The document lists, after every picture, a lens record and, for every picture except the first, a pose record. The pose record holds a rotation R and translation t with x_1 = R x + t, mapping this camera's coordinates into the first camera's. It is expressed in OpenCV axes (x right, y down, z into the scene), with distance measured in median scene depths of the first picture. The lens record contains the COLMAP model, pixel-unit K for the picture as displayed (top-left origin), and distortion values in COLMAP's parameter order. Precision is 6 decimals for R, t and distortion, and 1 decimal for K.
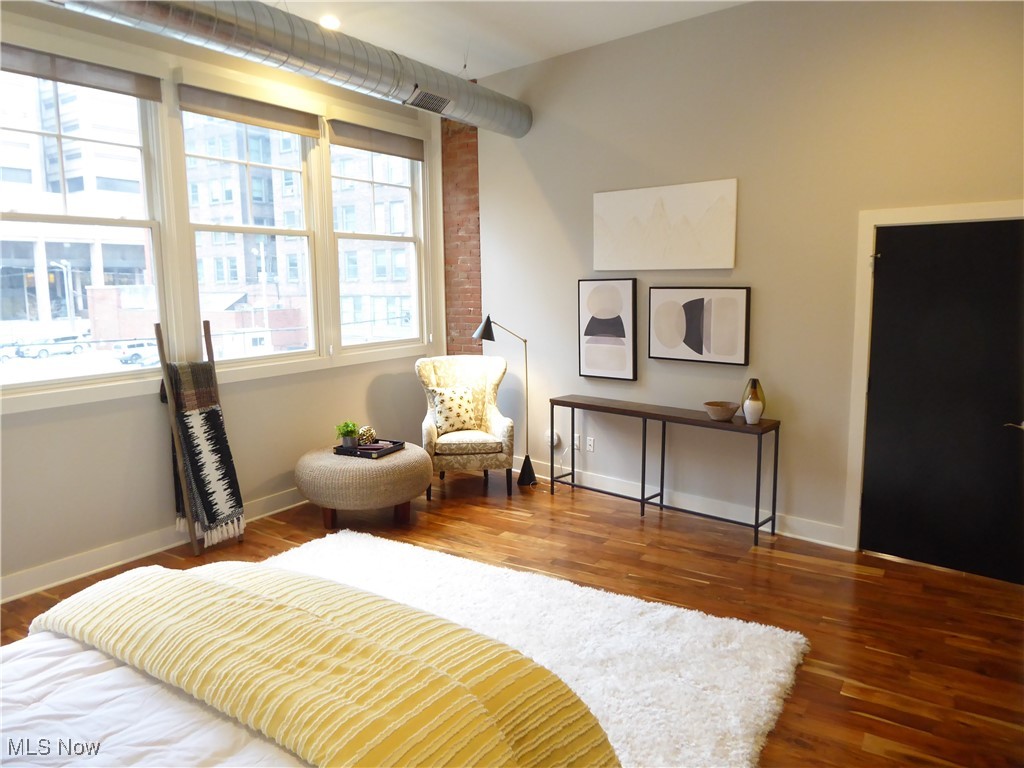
lens RADIAL K [[721.4, 0, 508.2], [0, 721.4, 380.4], [0, 0, 1]] dist [-0.070343, 0.036807]
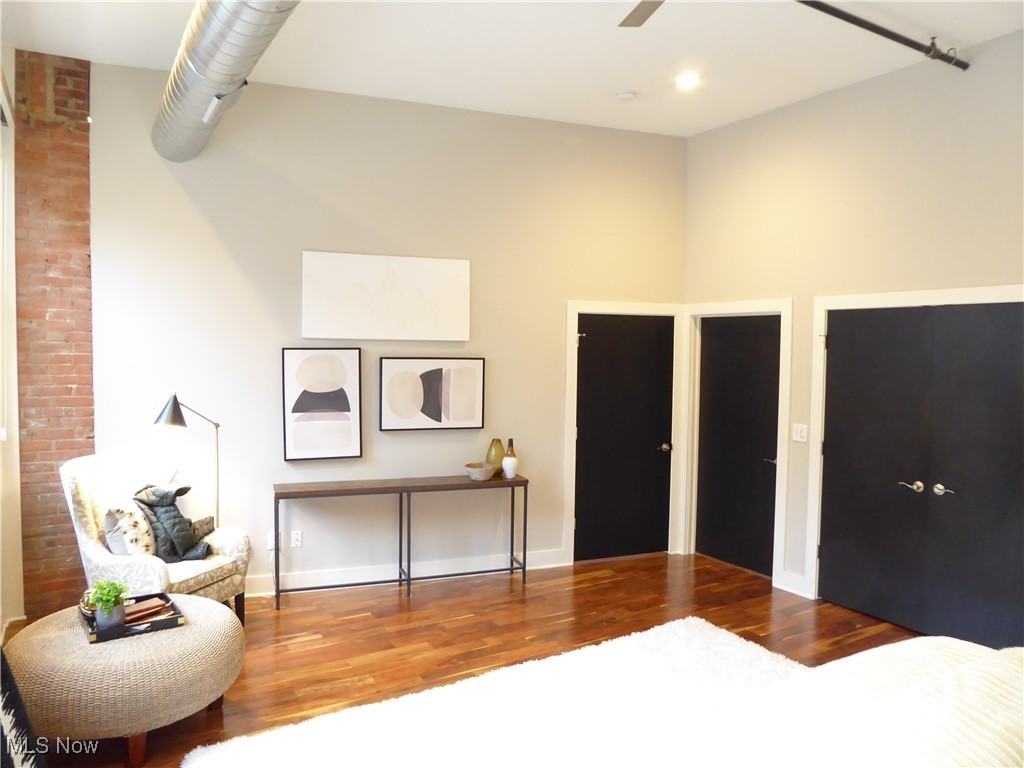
lens RADIAL K [[721.4, 0, 508.2], [0, 721.4, 380.4], [0, 0, 1]] dist [-0.070343, 0.036807]
pose [[0.425755, -0.023328, 0.904537, -0.601745], [0.102614, 0.994463, -0.022651, -0.059401], [-0.899001, 0.102462, 0.425792, 0.437456]]
